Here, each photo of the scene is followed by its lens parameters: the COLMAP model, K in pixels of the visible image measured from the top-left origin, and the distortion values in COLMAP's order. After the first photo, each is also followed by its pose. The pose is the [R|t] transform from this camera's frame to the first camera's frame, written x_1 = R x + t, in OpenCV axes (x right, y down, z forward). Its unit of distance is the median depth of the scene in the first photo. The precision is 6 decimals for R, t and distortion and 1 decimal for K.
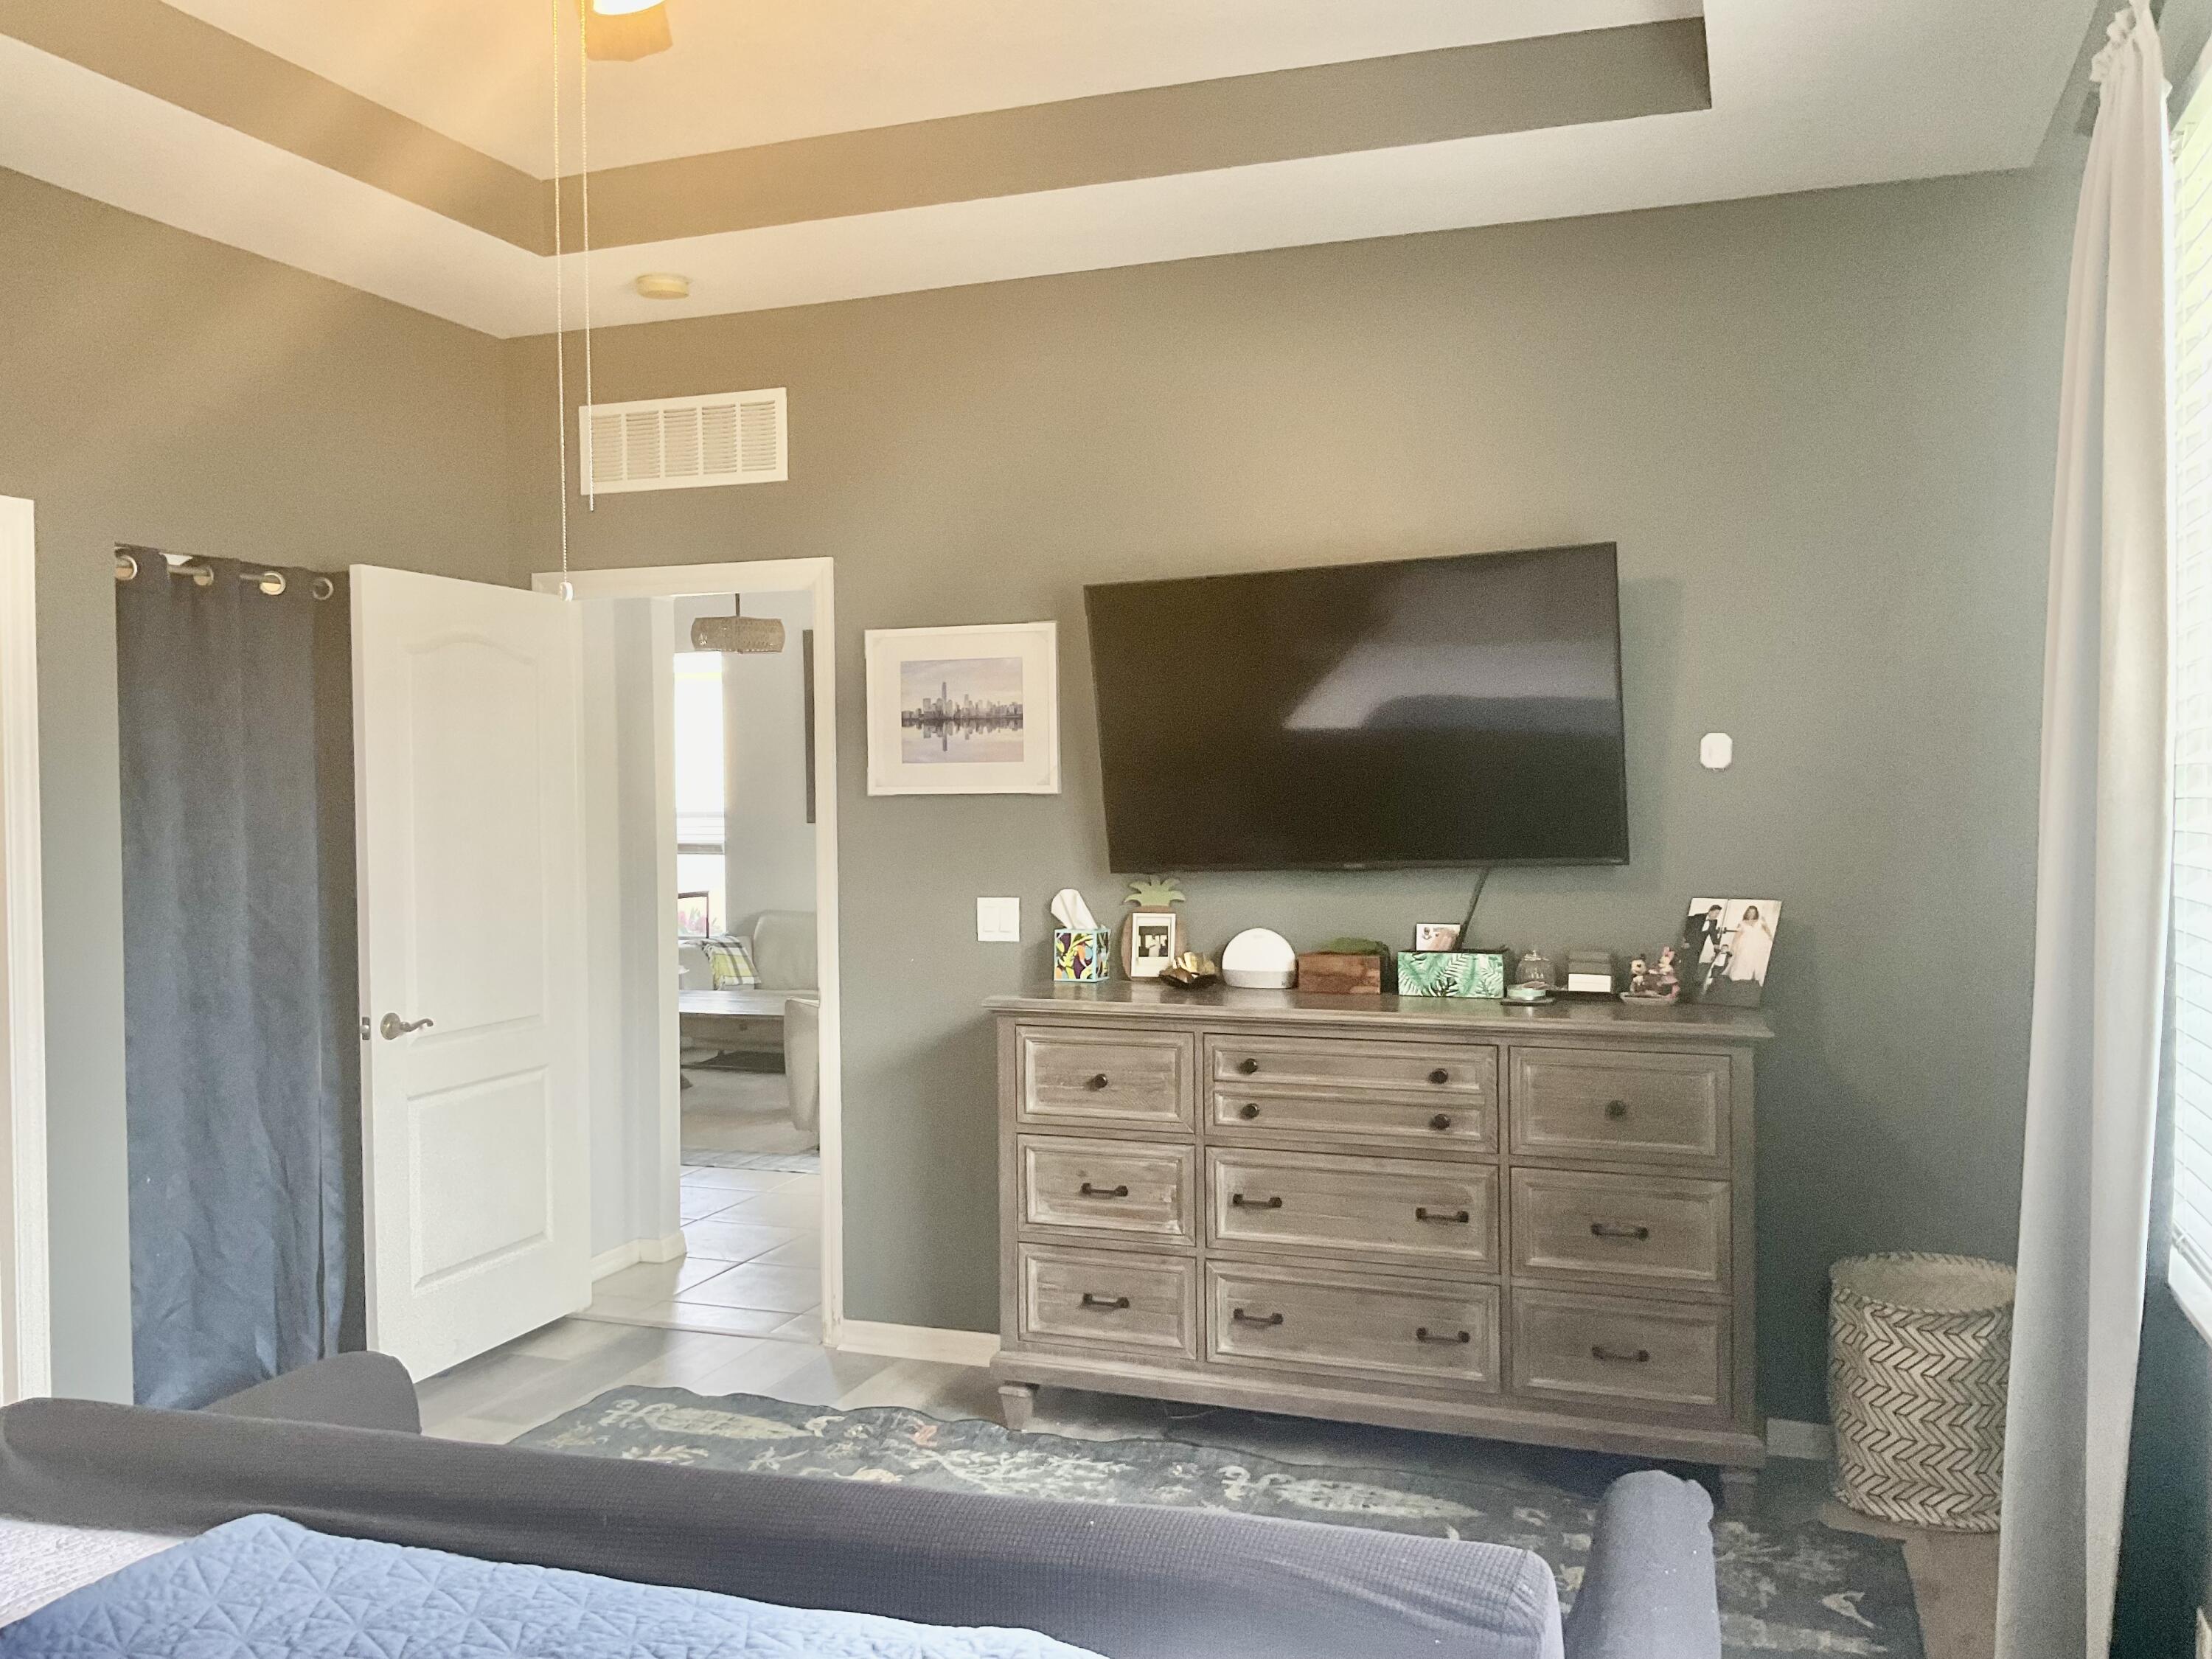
lens RADIAL K [[1848.9, 0, 1137.7], [0, 1848.9, 808.1], [0, 0, 1]] dist [0.066382, -0.110279]
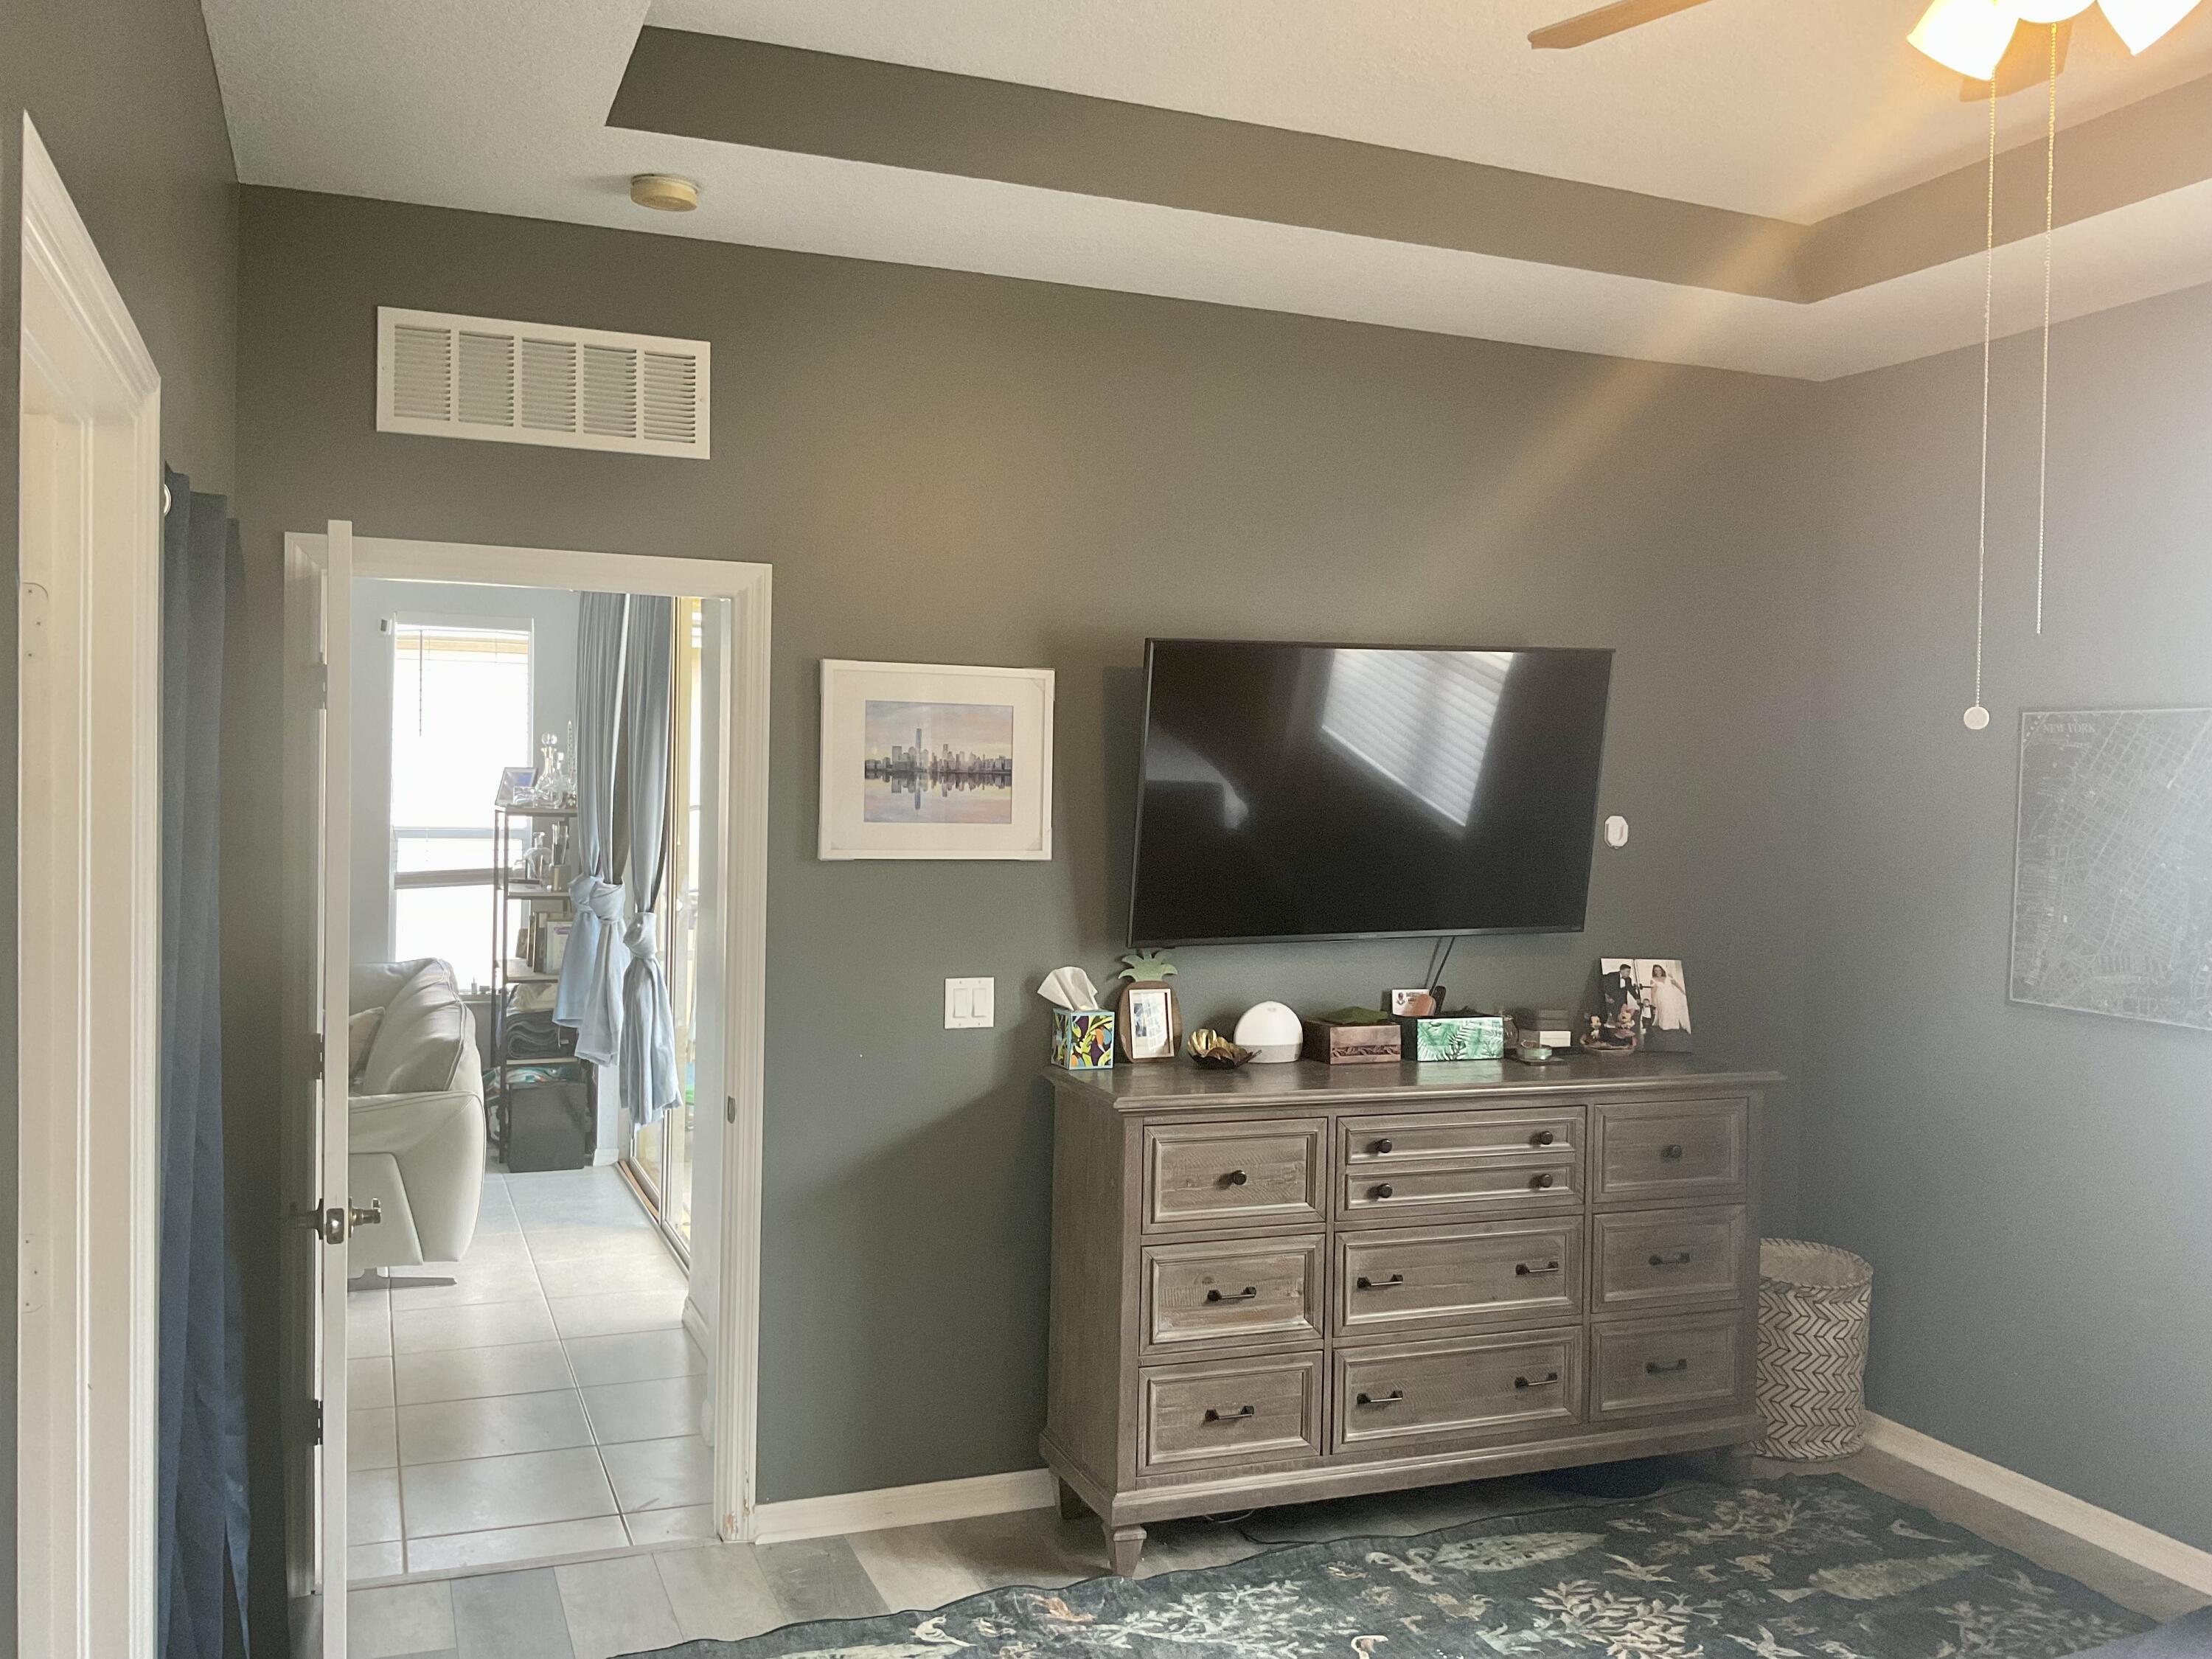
lens RADIAL K [[1848.9, 0, 1103.2], [0, 1848.9, 803.2], [0, 0, 1]] dist [0.066382, -0.110279]
pose [[0.741213, 0.017708, 0.671036, -0.701297], [-0.022638, 0.999743, -0.001376, -0.038964], [-0.670888, -0.014171, 0.741423, 0.353727]]
